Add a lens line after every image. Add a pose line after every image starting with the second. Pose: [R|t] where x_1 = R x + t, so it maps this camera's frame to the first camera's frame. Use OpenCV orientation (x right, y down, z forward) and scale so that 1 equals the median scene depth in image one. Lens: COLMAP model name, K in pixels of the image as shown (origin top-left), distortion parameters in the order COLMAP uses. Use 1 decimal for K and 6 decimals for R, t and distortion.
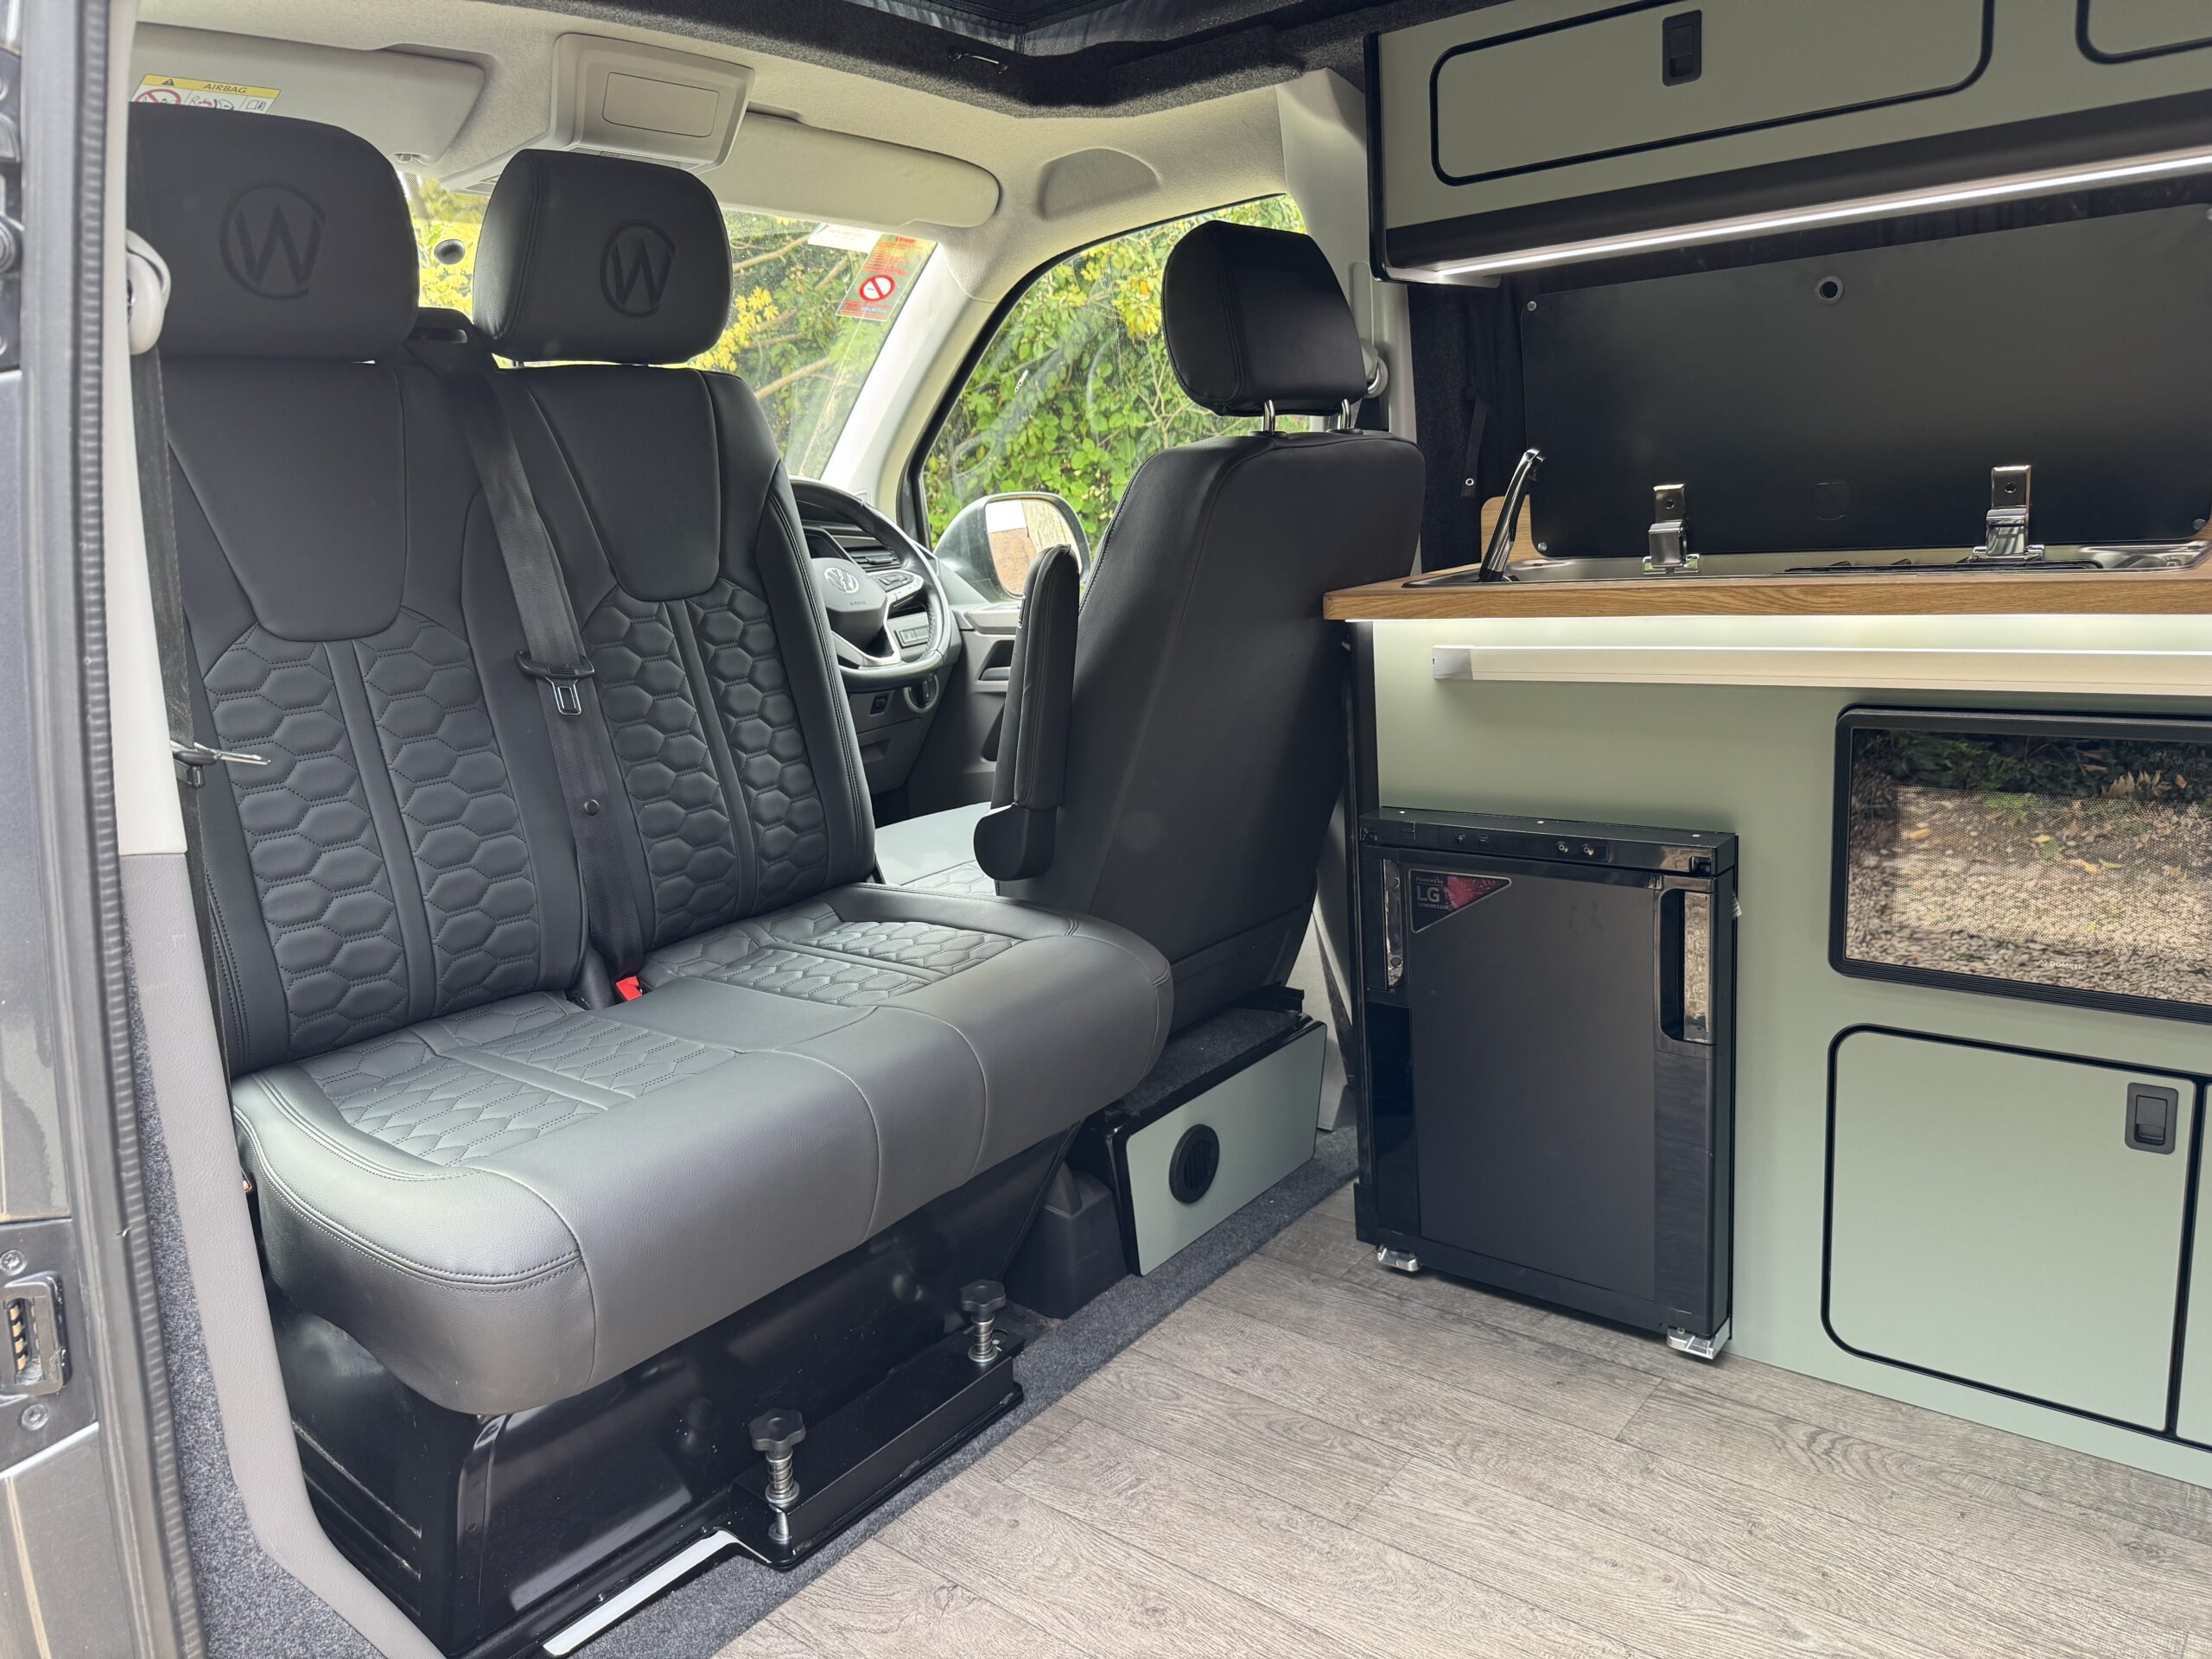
lens RADIAL K [[1557.9, 0, 1115.7], [0, 1557.9, 831.8], [0, 0, 1]] dist [0.067675, -0.089054]
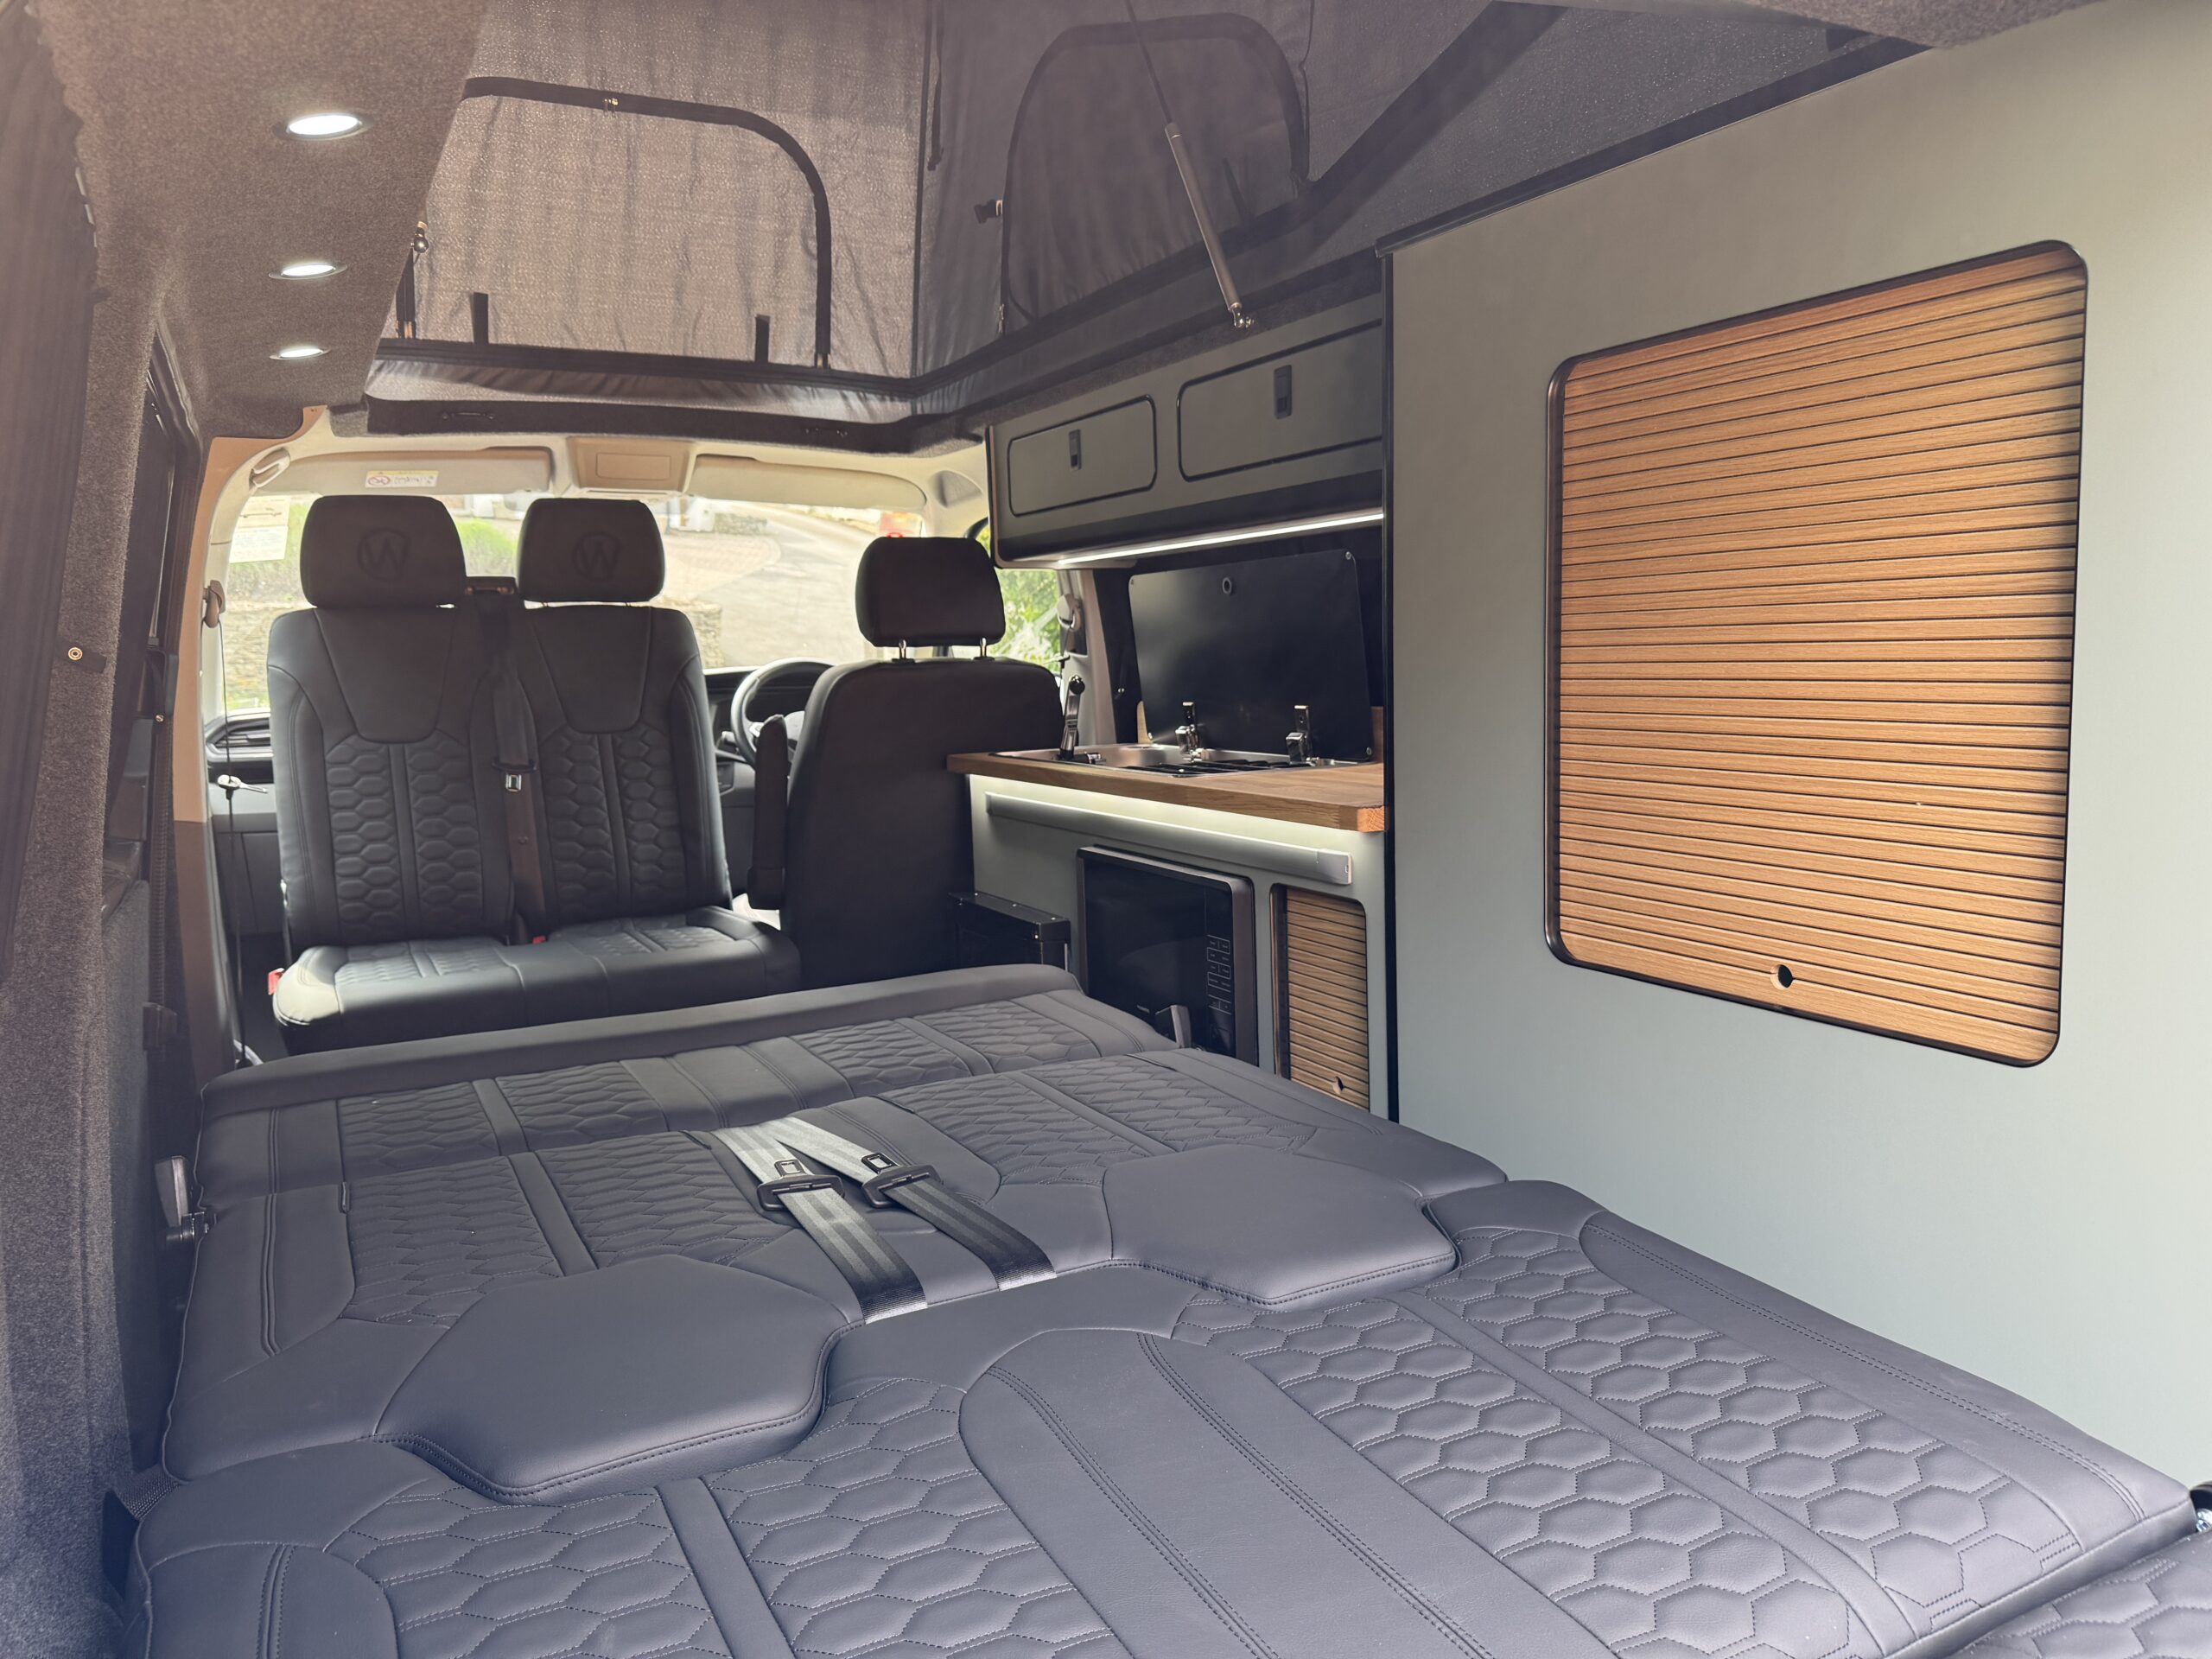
lens RADIAL K [[1557.9, 0, 1115.7], [0, 1557.9, 831.8], [0, 0, 1]] dist [0.067675, -0.089054]
pose [[0.917055, 0.091456, -0.388132, 0.990771], [-0.122408, 0.990914, -0.055728, -0.006829], [0.379509, 0.098616, 0.919917, -0.435100]]
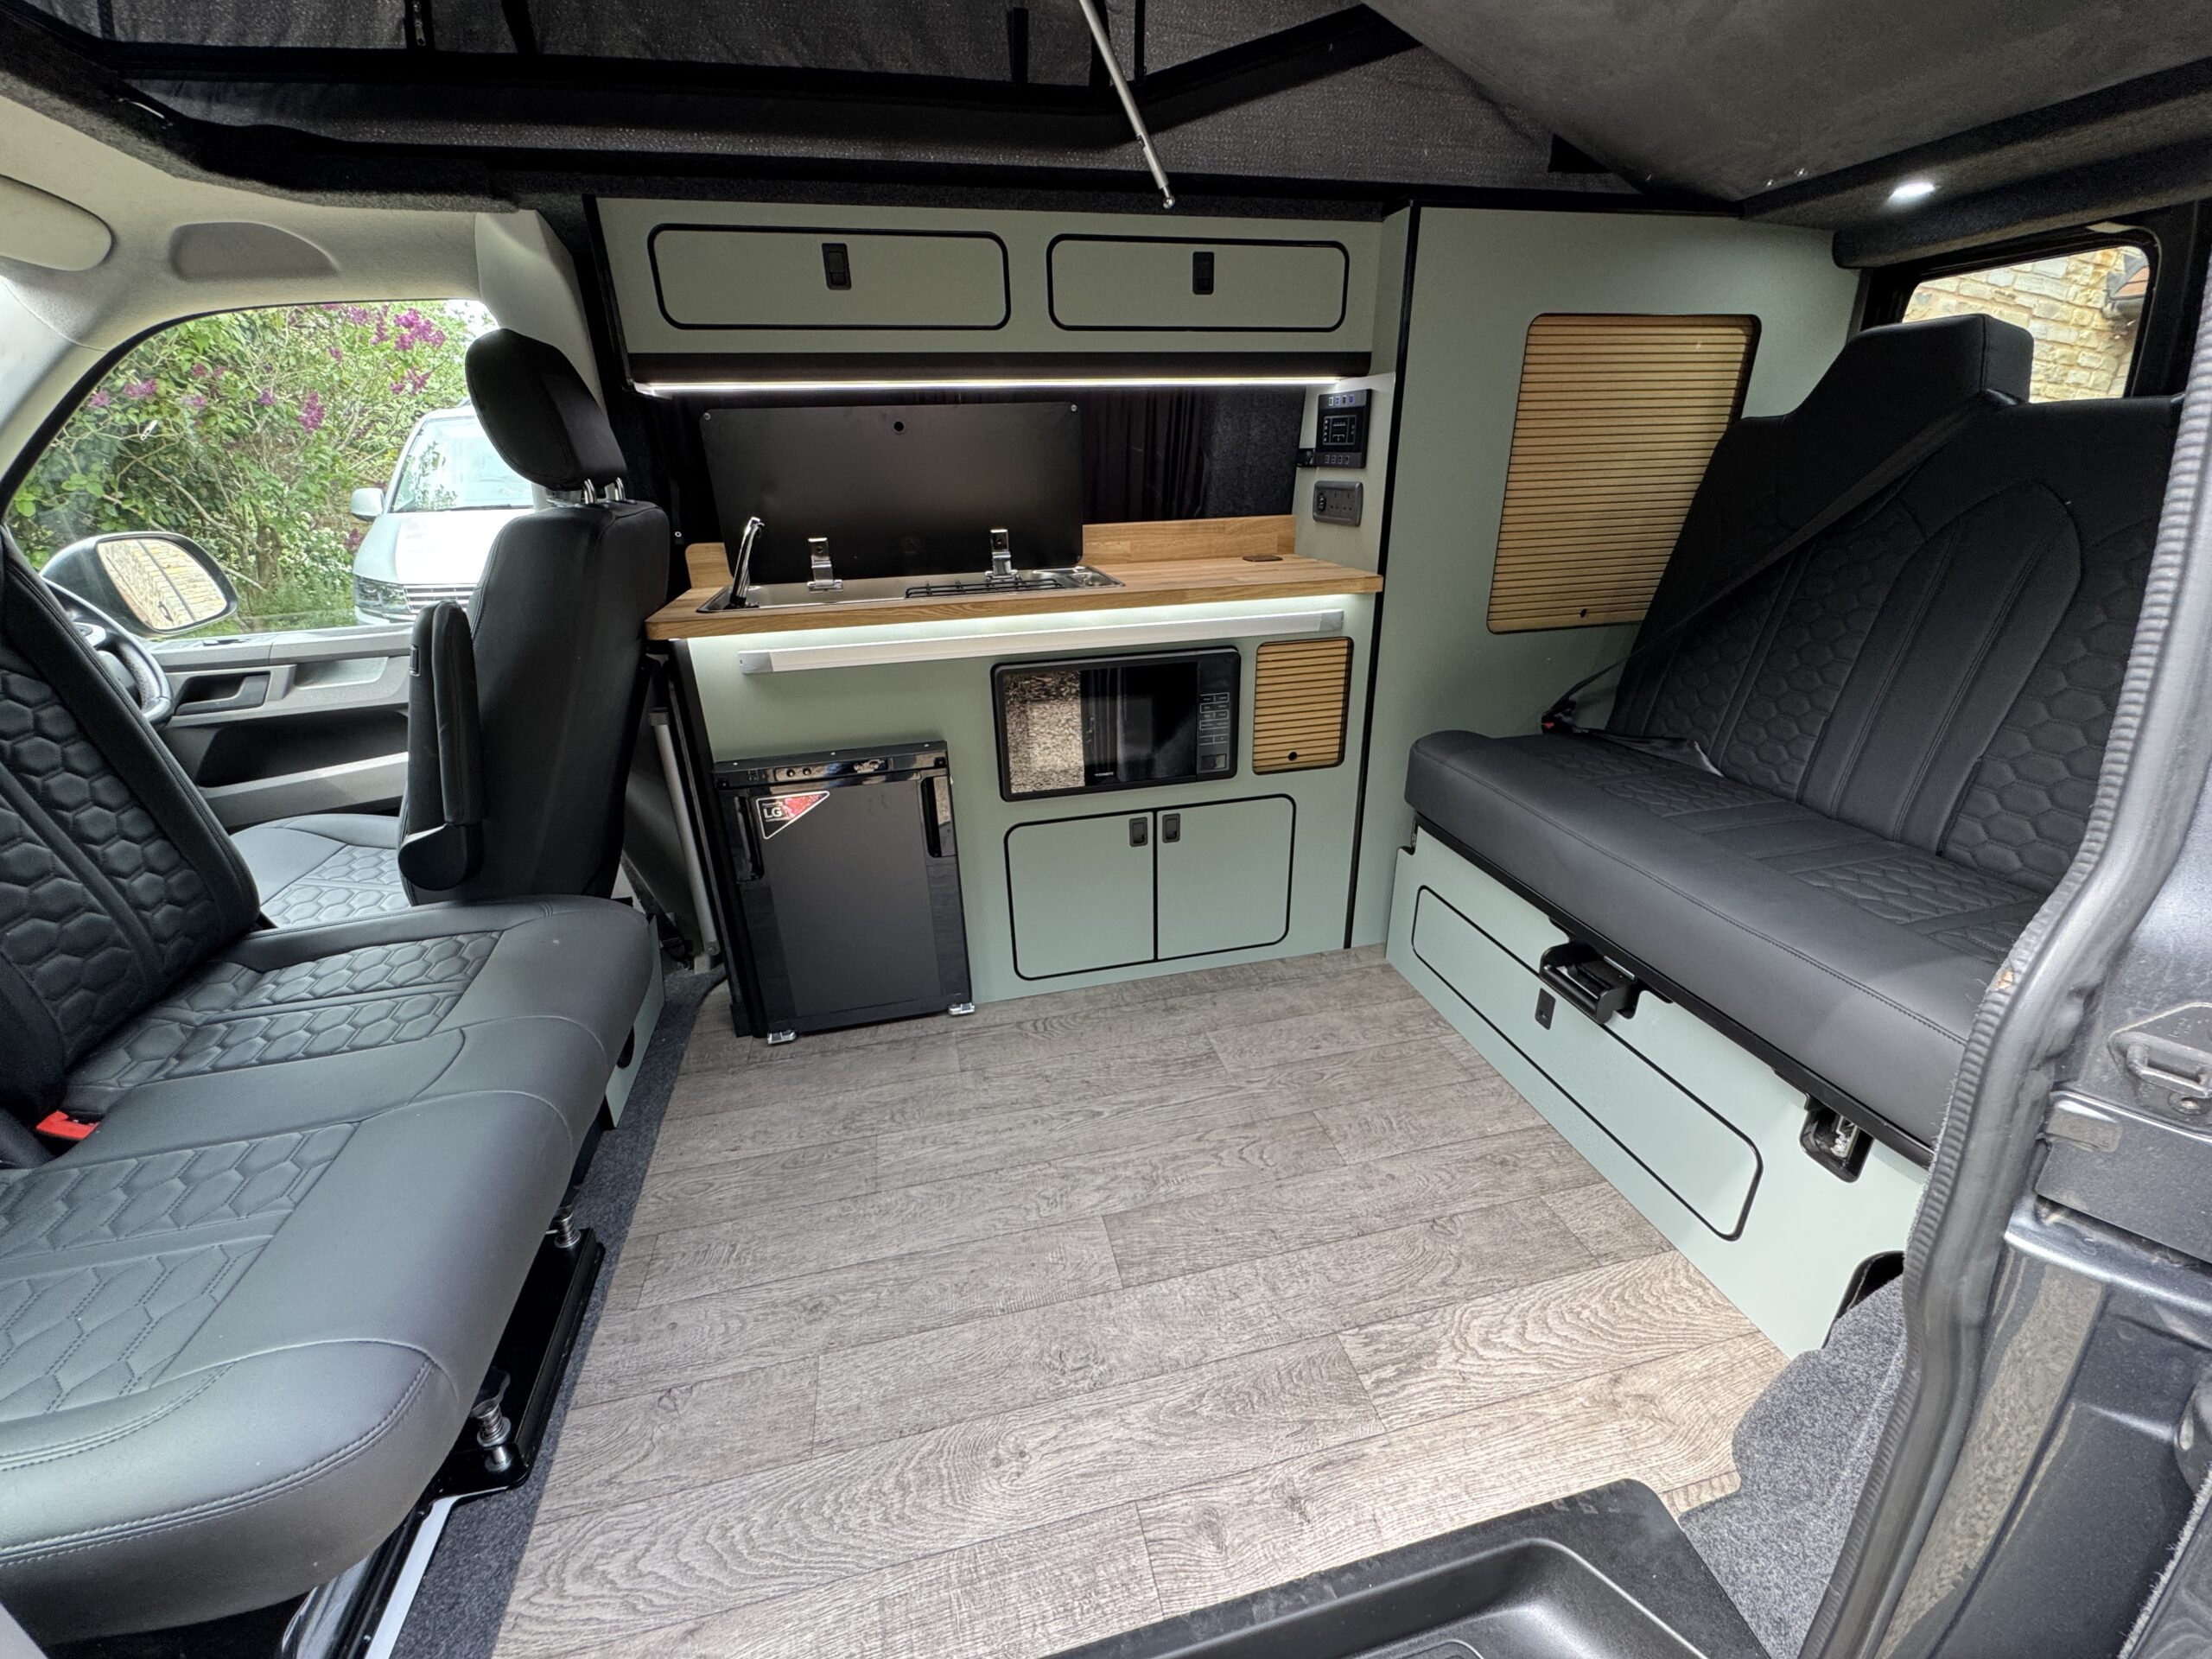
lens RADIAL K [[883.7, 0, 1104.2], [0, 883.7, 825.4], [0, 0, 1]] dist [-0.001492, 0.000032]
pose [[0.614892, -0.256457, 0.745746, -0.268960], [0.156413, 0.966519, 0.203411, -0.078981], [-0.772944, -0.008431, 0.634418, 0.192754]]
